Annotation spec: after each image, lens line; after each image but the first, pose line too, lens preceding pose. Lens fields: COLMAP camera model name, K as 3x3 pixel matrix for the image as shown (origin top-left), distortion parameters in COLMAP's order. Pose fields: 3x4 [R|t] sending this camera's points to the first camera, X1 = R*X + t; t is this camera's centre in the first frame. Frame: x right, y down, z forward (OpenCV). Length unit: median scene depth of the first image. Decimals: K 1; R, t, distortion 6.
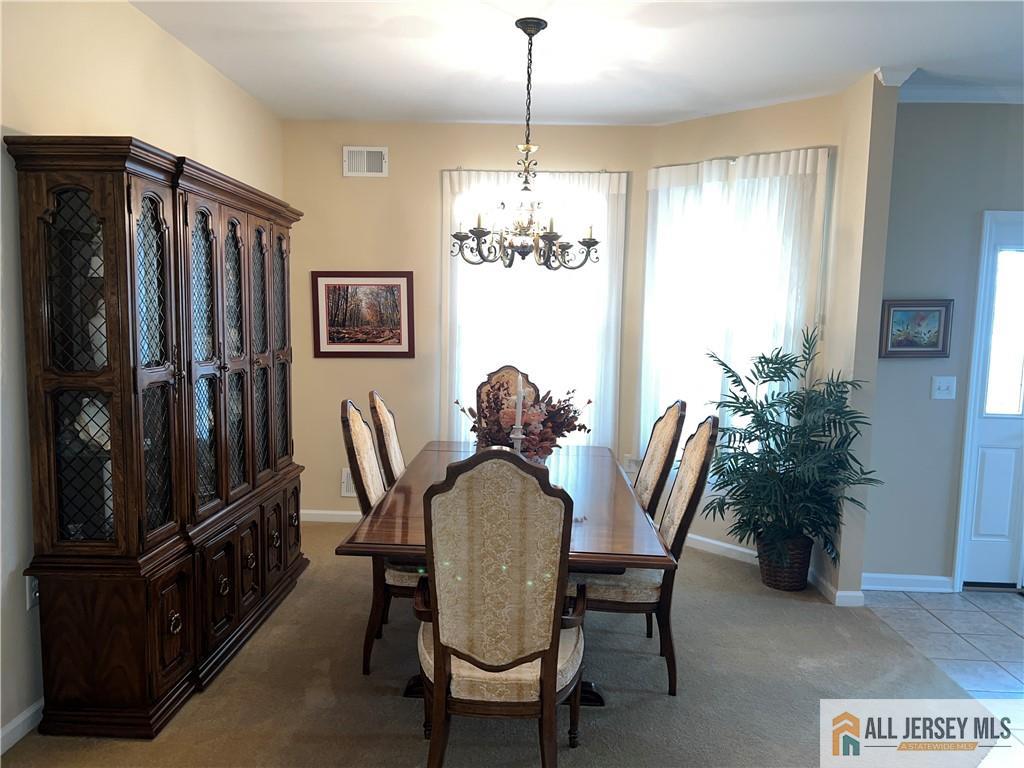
lens RADIAL K [[771.4, 0, 512.0], [0, 771.4, 384.0], [0, 0, 1]] dist [0.001526, -0.000352]
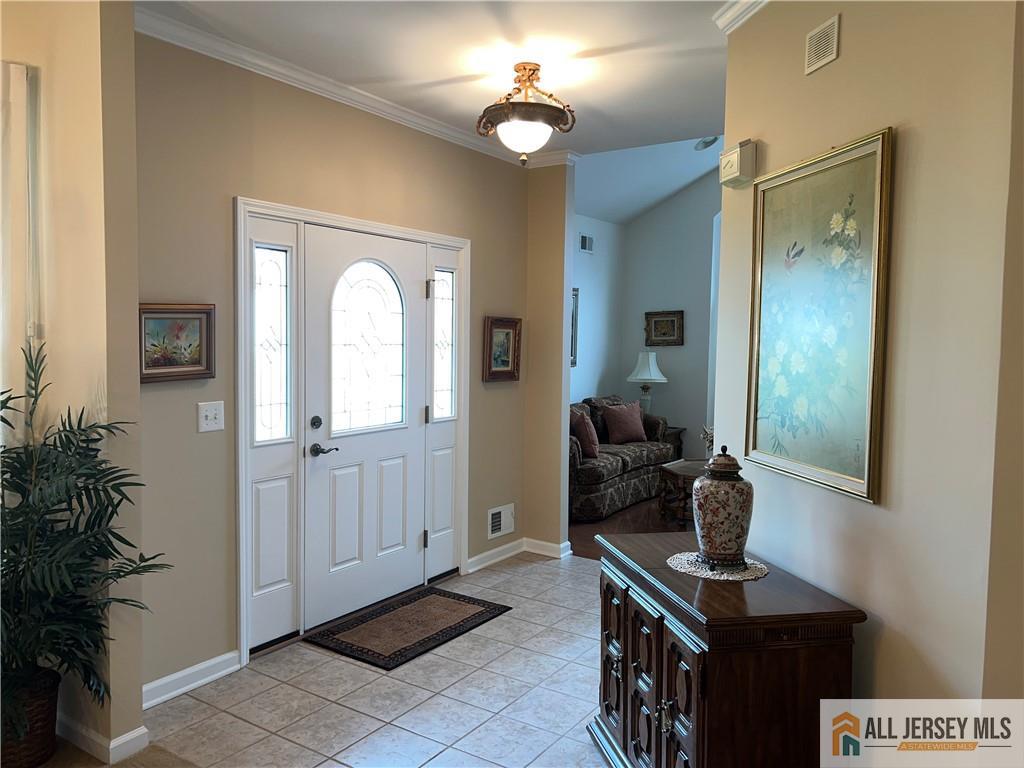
lens RADIAL K [[771.4, 0, 512.0], [0, 771.4, 384.0], [0, 0, 1]] dist [0.001526, -0.000352]
pose [[0.538070, -0.064827, 0.840403, 0.067671], [0.077069, 0.996645, 0.027535, -0.026450], [-0.839369, 0.049953, 0.541261, 0.321200]]
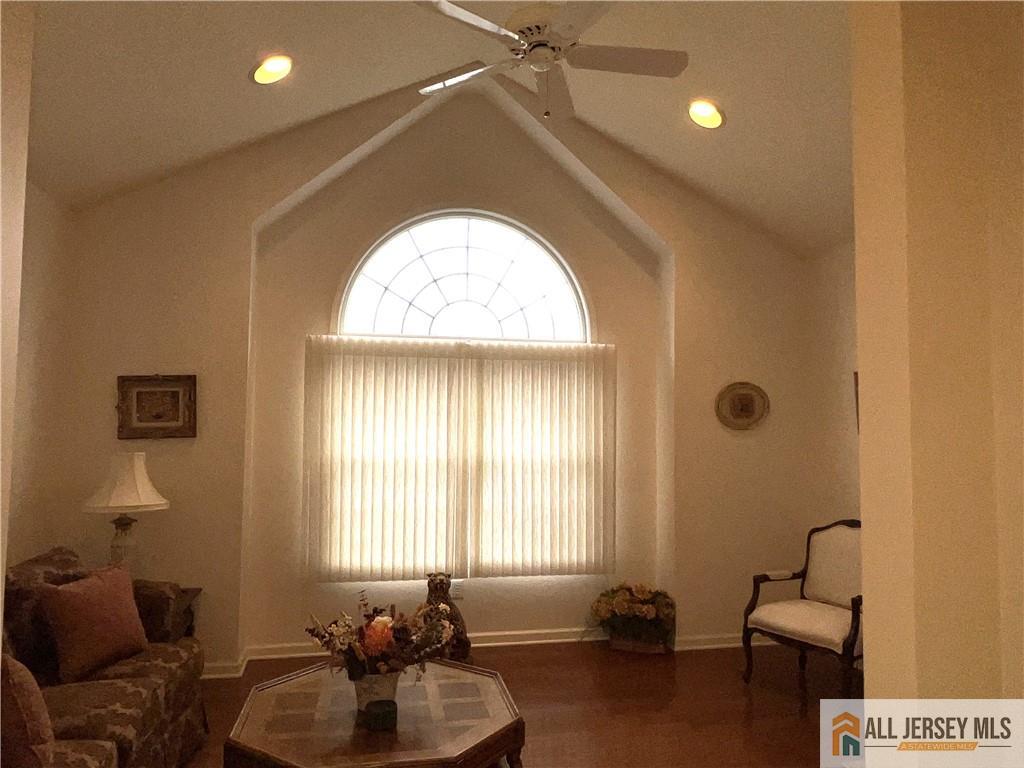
lens RADIAL K [[702.4, 0, 512.0], [0, 702.4, 384.0], [0, 0, 1]] dist [0.000235, 0.000047]
pose [[-0.215449, 0.039473, 0.975717, 0.816738], [0.083043, 0.996304, -0.021969, -0.050553], [-0.972978, 0.076293, -0.217931, 0.748022]]
